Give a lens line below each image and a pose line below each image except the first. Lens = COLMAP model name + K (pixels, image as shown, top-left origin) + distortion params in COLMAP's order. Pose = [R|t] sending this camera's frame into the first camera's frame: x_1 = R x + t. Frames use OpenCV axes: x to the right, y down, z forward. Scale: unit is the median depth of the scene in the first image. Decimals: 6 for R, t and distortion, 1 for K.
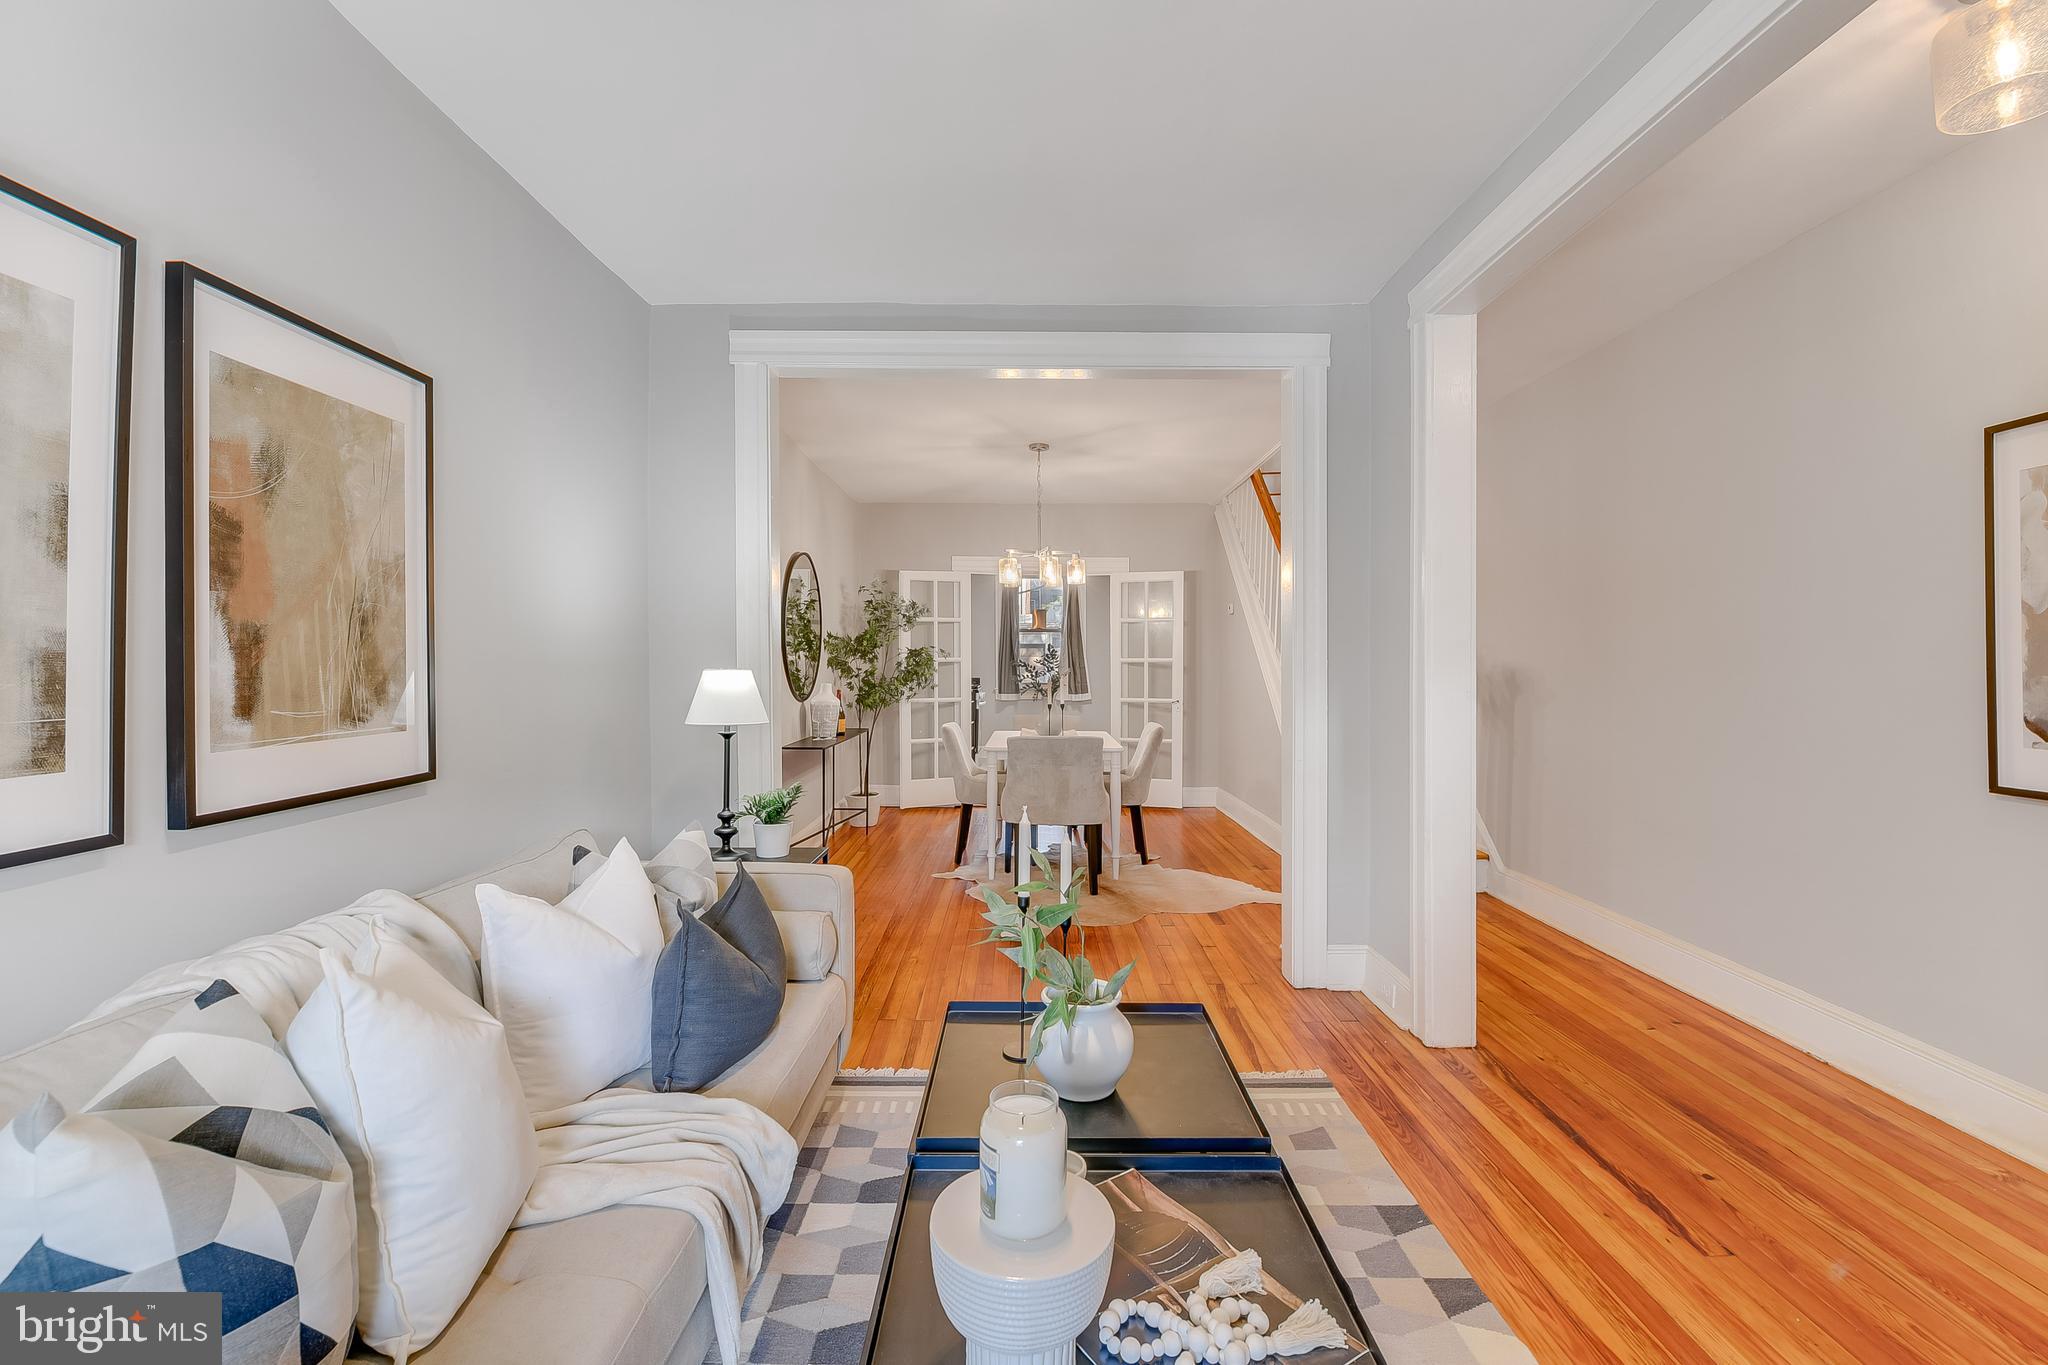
lens RADIAL K [[946.2, 0, 1024.0], [0, 946.2, 682.5], [0, 0, 1]] dist [-0.000198, -0.000427]
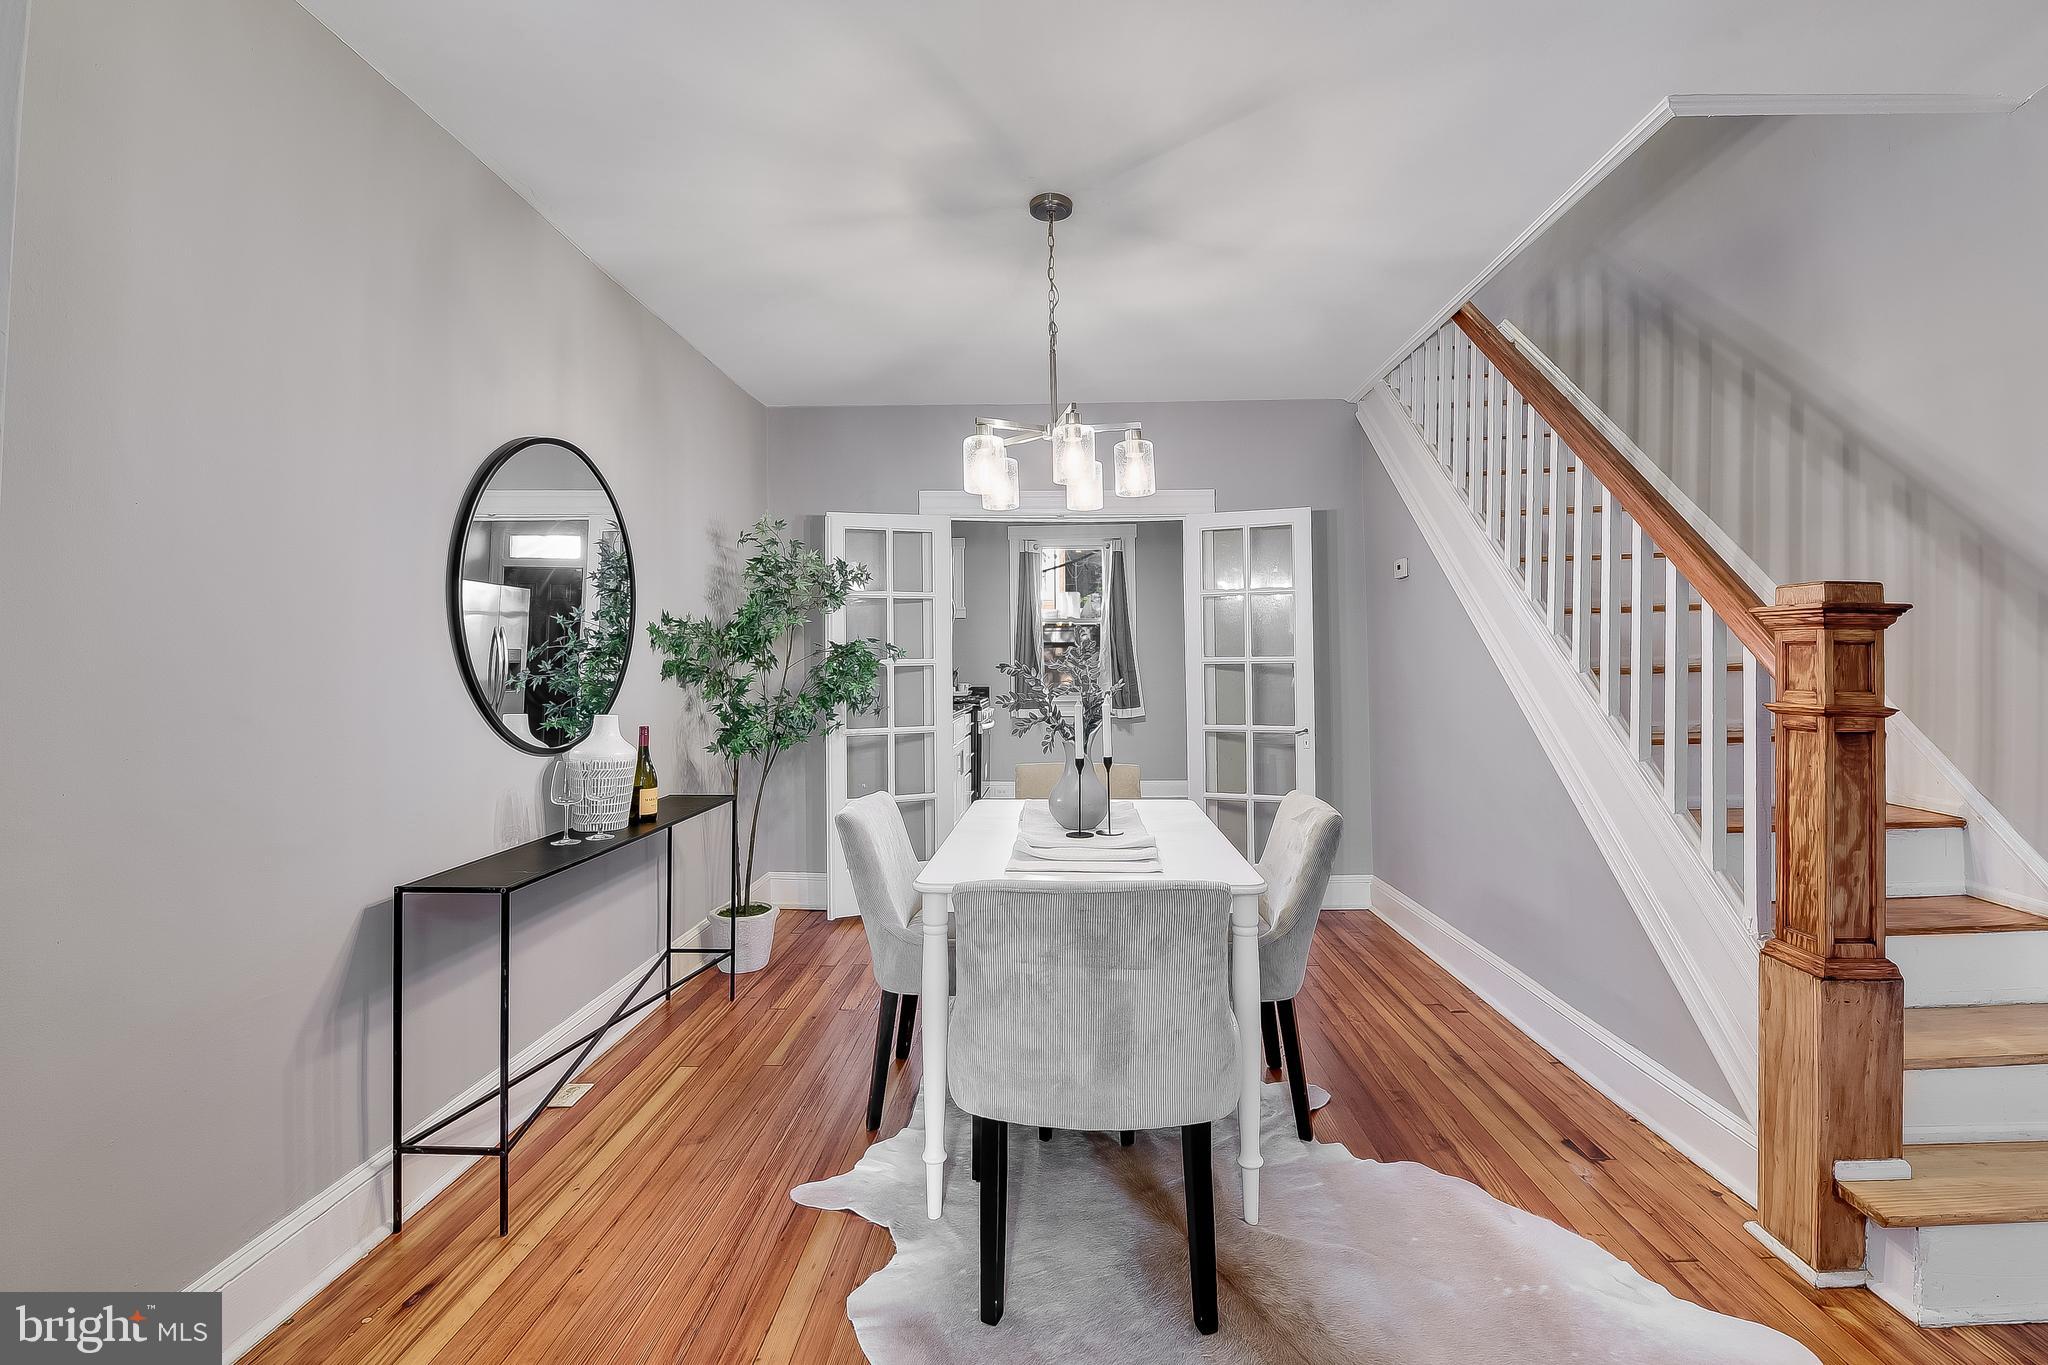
lens RADIAL K [[867.4, 0, 1029.9], [0, 867.4, 652.4], [0, 0, 1]] dist [-0.000032, -0.000127]
pose [[0.999028, -0.009680, -0.043013, 0.017846], [0.008179, 0.999356, -0.034928, -0.011189], [0.043324, 0.034543, 0.998464, 0.476954]]
